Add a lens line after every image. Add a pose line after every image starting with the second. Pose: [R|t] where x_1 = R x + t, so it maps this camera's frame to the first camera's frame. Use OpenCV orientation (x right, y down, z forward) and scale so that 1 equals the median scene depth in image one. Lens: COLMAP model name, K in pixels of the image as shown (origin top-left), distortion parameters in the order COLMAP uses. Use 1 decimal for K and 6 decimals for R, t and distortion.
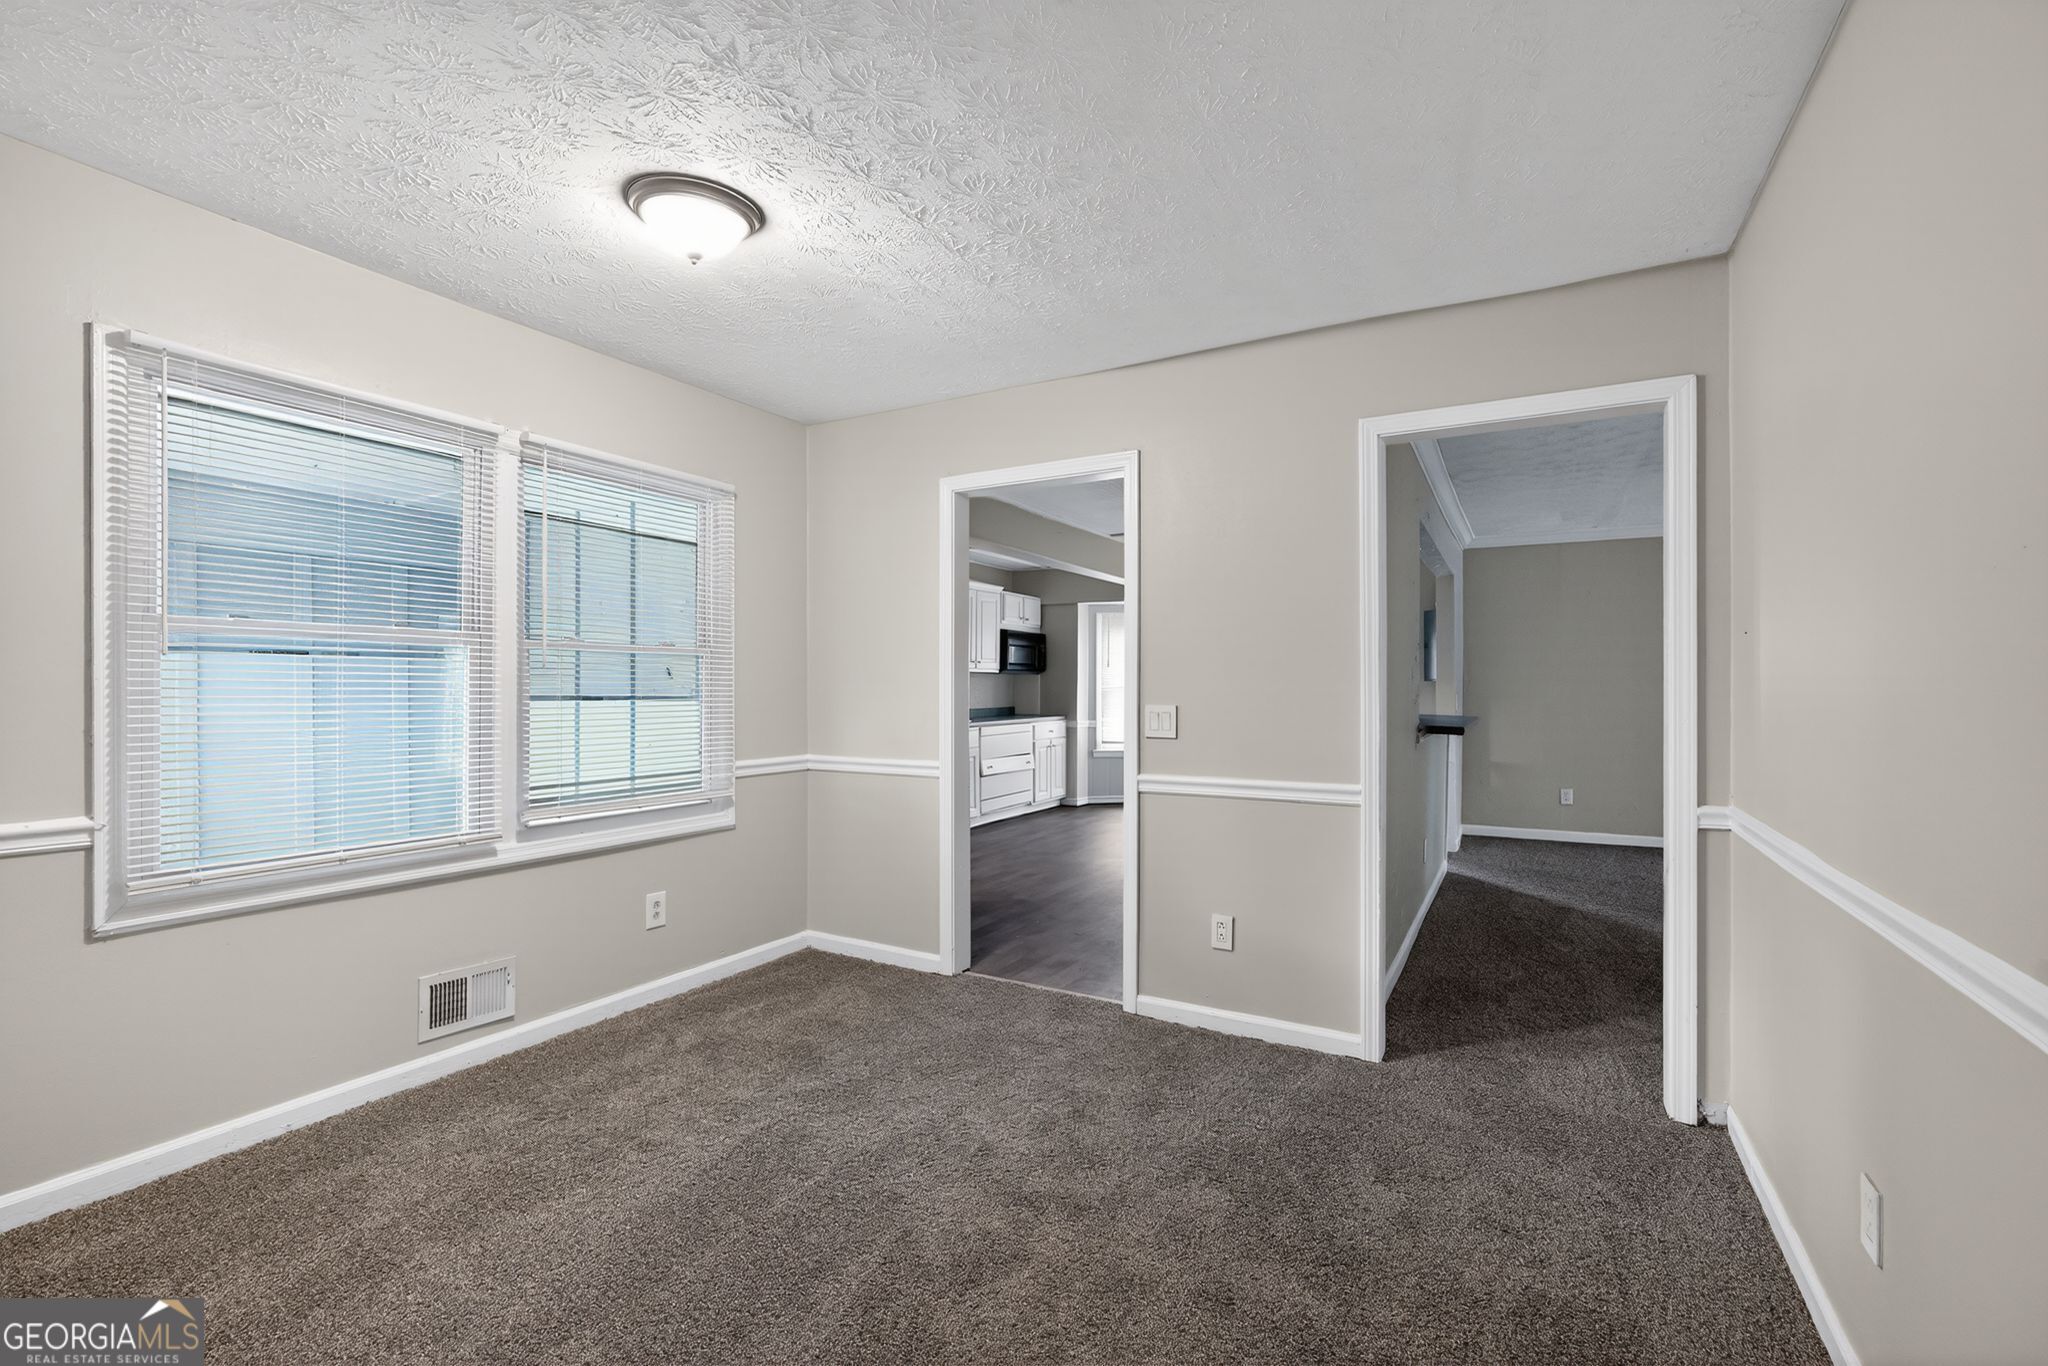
lens RADIAL K [[941.4, 0, 1024.0], [0, 941.4, 683.0], [0, 0, 1]] dist [-0.000198, -0.000124]
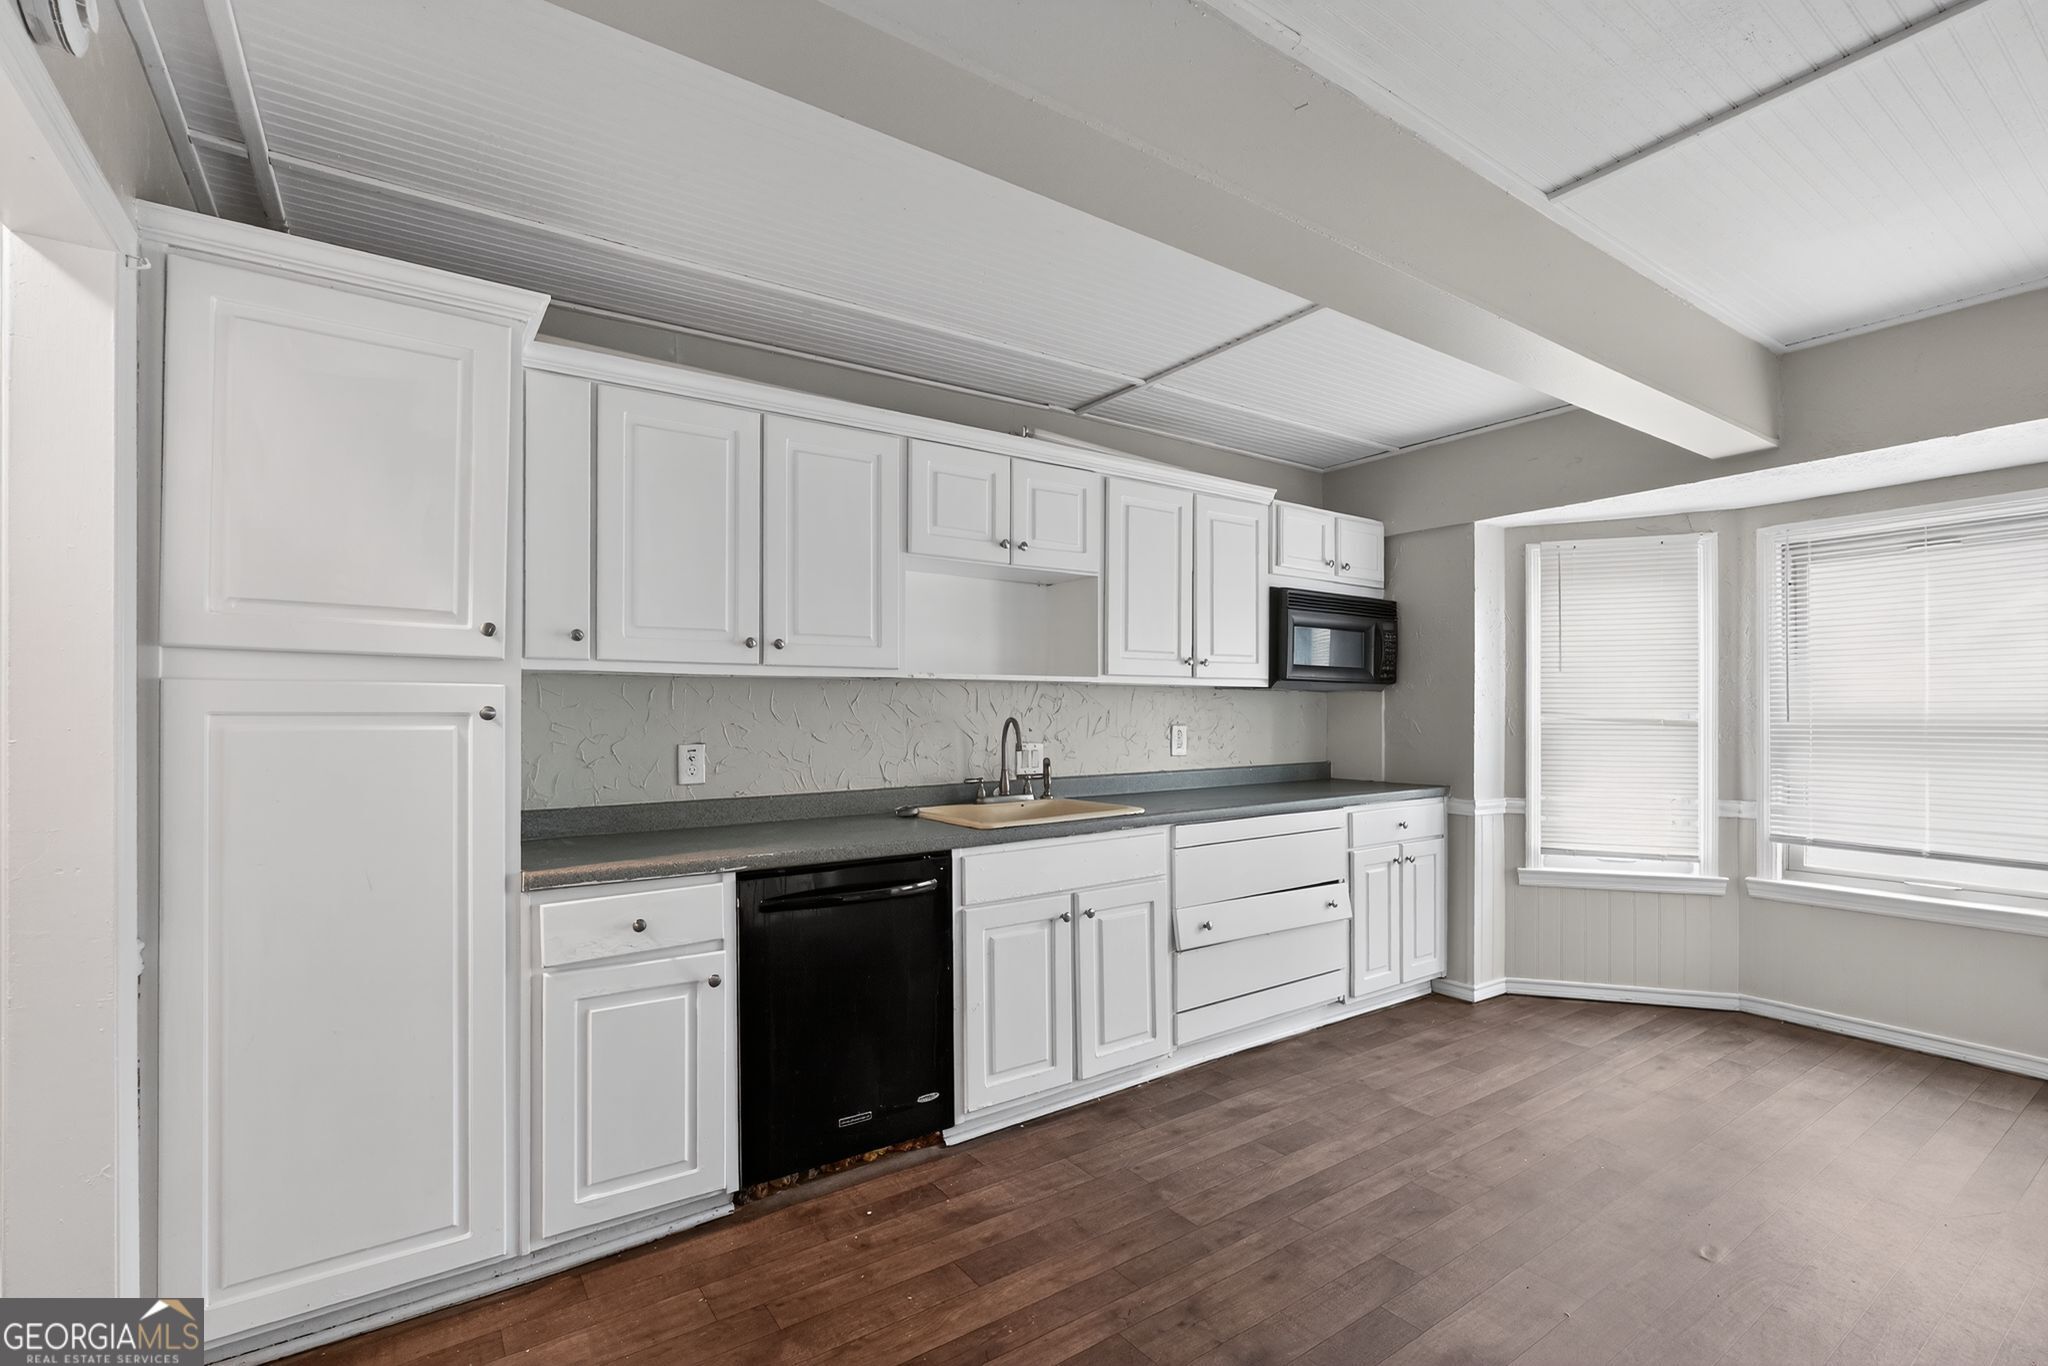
lens RADIAL K [[910.4, 0, 1024.0], [0, 910.4, 683.0], [0, 0, 1]] dist [0.000646, 0.000349]
pose [[0.900395, 0.001699, -0.435069, 0.053806], [-0.012206, 0.999697, -0.021358, -0.002285], [0.434901, 0.024541, 0.900144, 0.554908]]
